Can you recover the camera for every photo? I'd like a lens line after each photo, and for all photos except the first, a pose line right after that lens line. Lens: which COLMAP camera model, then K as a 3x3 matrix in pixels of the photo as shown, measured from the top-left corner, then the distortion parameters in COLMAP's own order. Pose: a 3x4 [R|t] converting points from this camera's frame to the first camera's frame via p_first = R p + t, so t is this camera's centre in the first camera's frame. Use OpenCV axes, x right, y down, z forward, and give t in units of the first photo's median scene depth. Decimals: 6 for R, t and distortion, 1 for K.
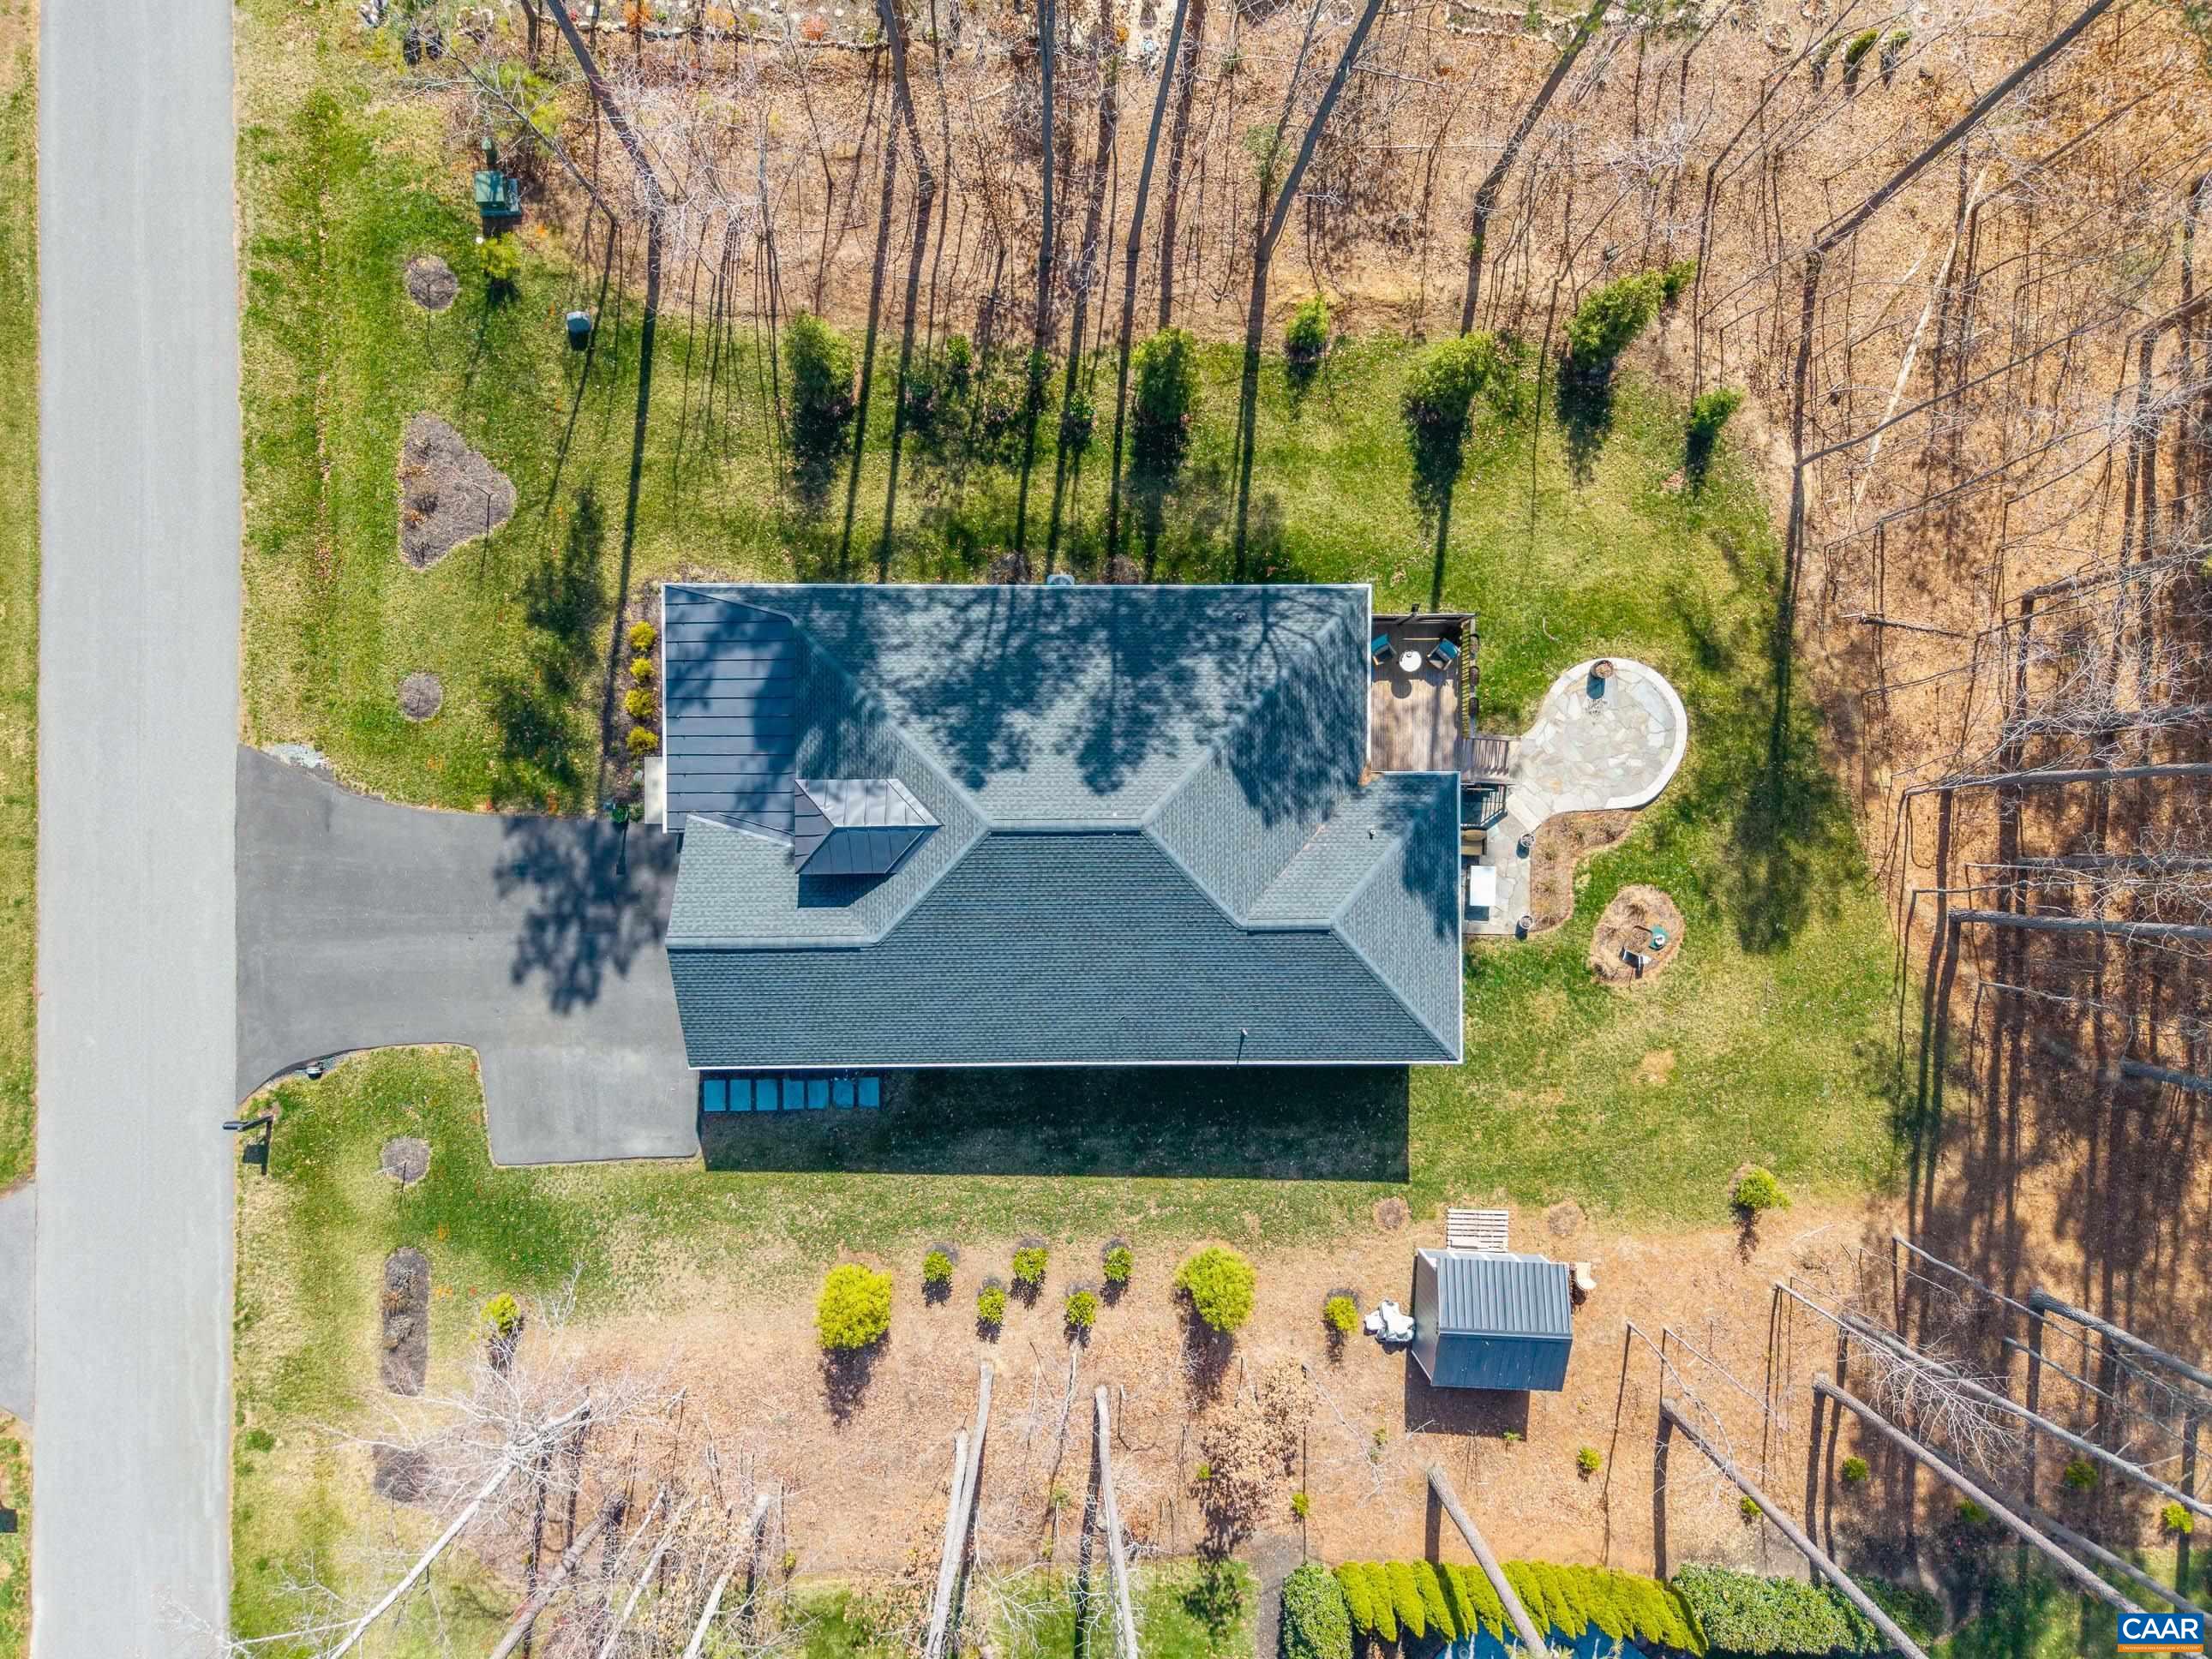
lens RADIAL K [[1521.5, 0, 1106.0], [0, 1521.5, 829.5], [0, 0, 1]] dist [-0.030150, 0.004129]
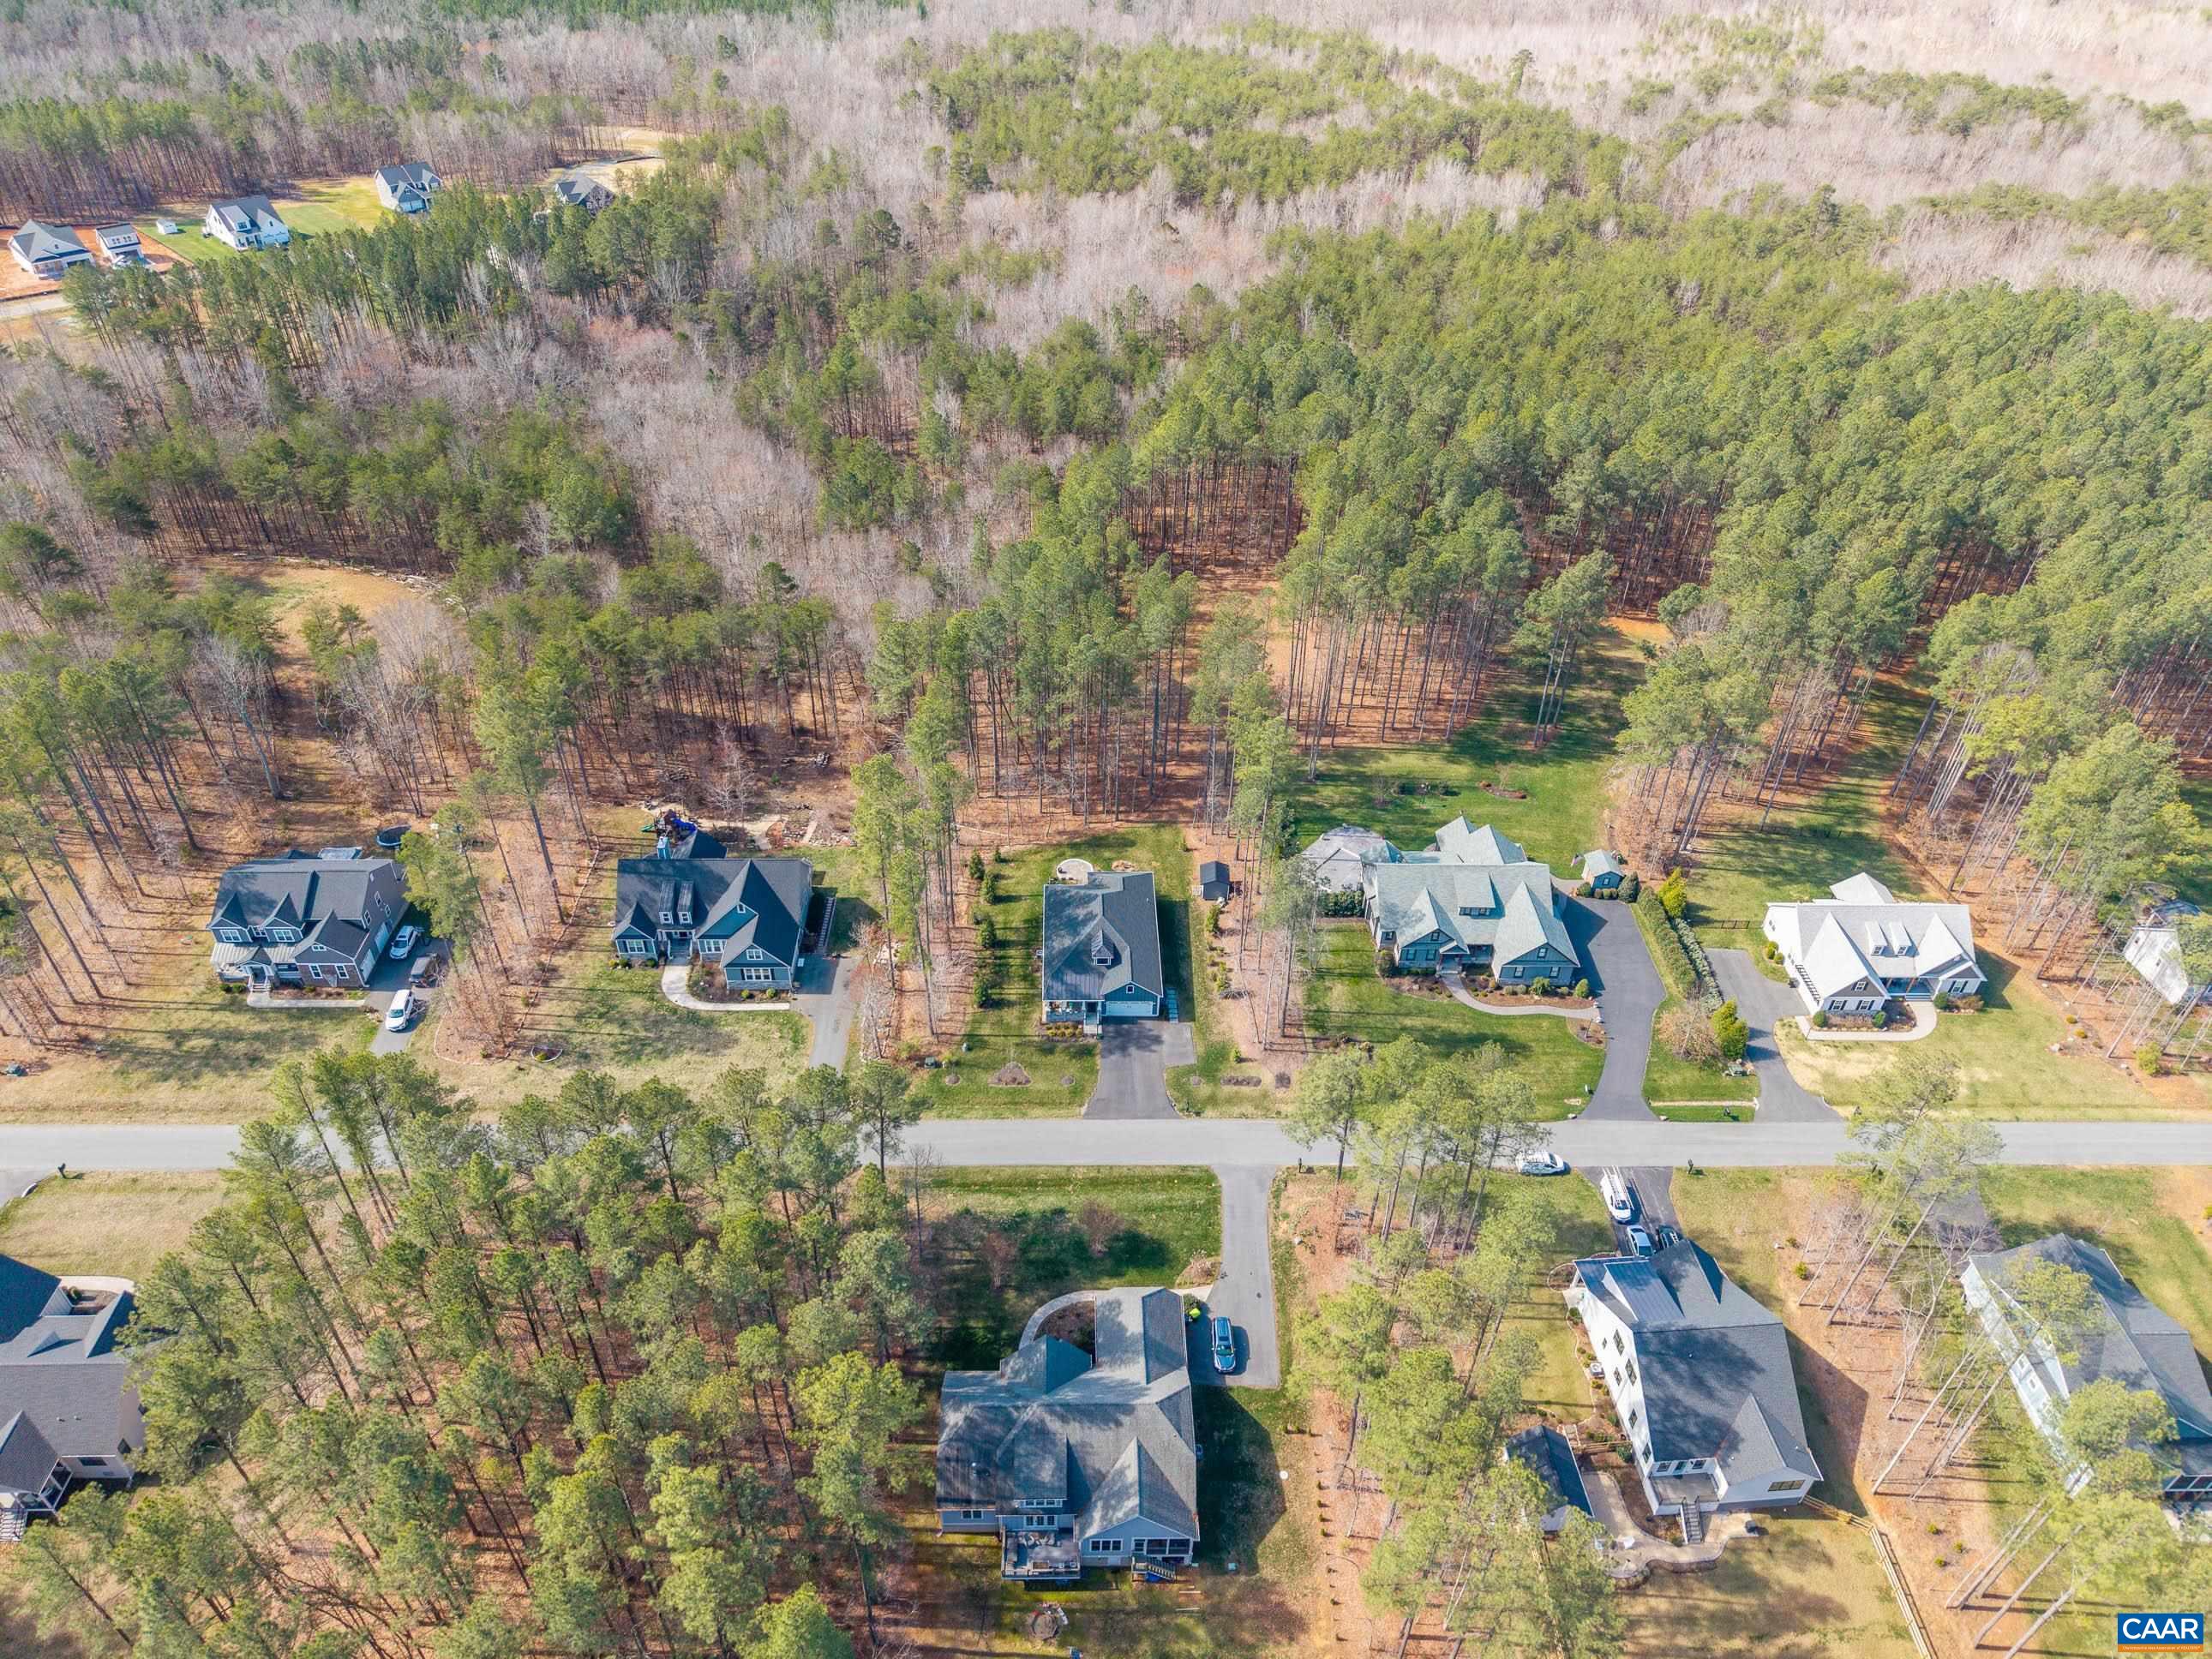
lens RADIAL K [[1521.5, 0, 1106.0], [0, 1521.5, 829.5], [0, 0, 1]] dist [-0.030150, 0.004129]
pose [[-0.023283, -0.633642, 0.773276, -2.864343], [0.998712, 0.020141, 0.046576, -0.179012], [-0.045087, 0.773364, 0.632357, -1.752430]]
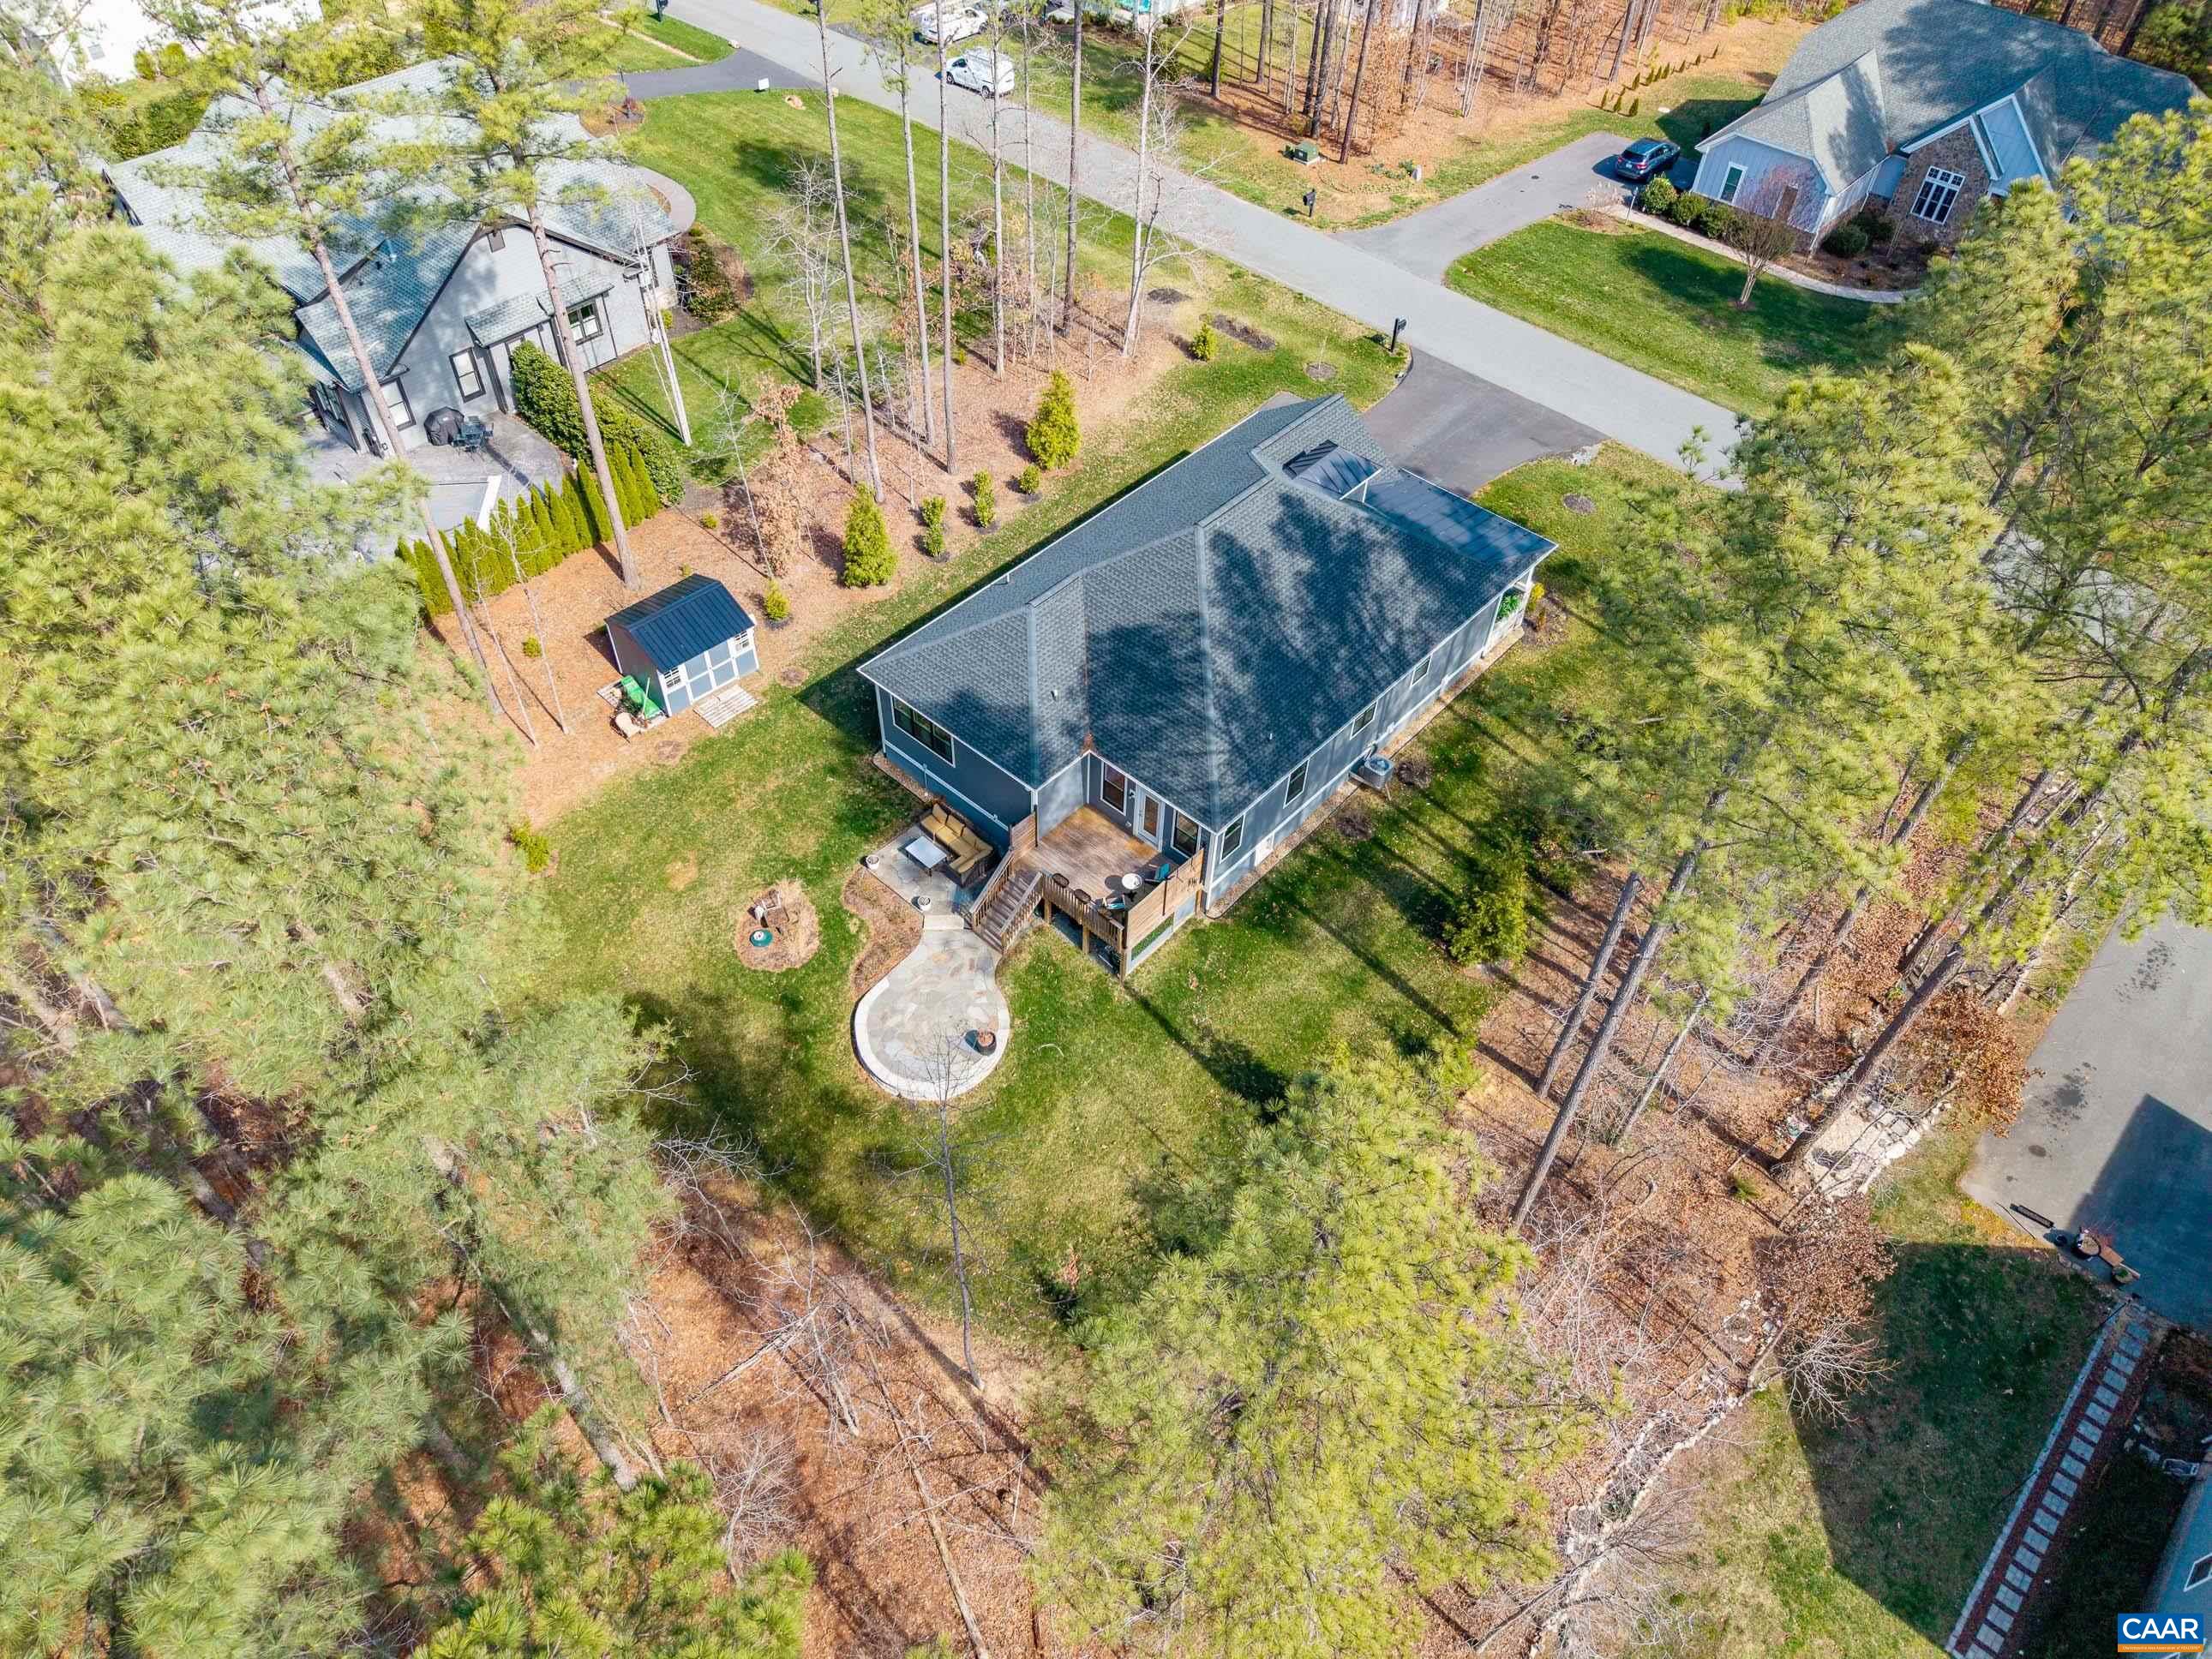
lens RADIAL K [[1485.4, 0, 1160.0], [0, 1485.4, 829.4], [0, 0, 1]] dist [0.078449, 0.000868]
pose [[-0.657522, 0.529462, -0.536037, 0.711153], [-0.753003, -0.485903, 0.443717, -0.565349], [-0.025531, 0.695391, 0.718178, 0.218179]]
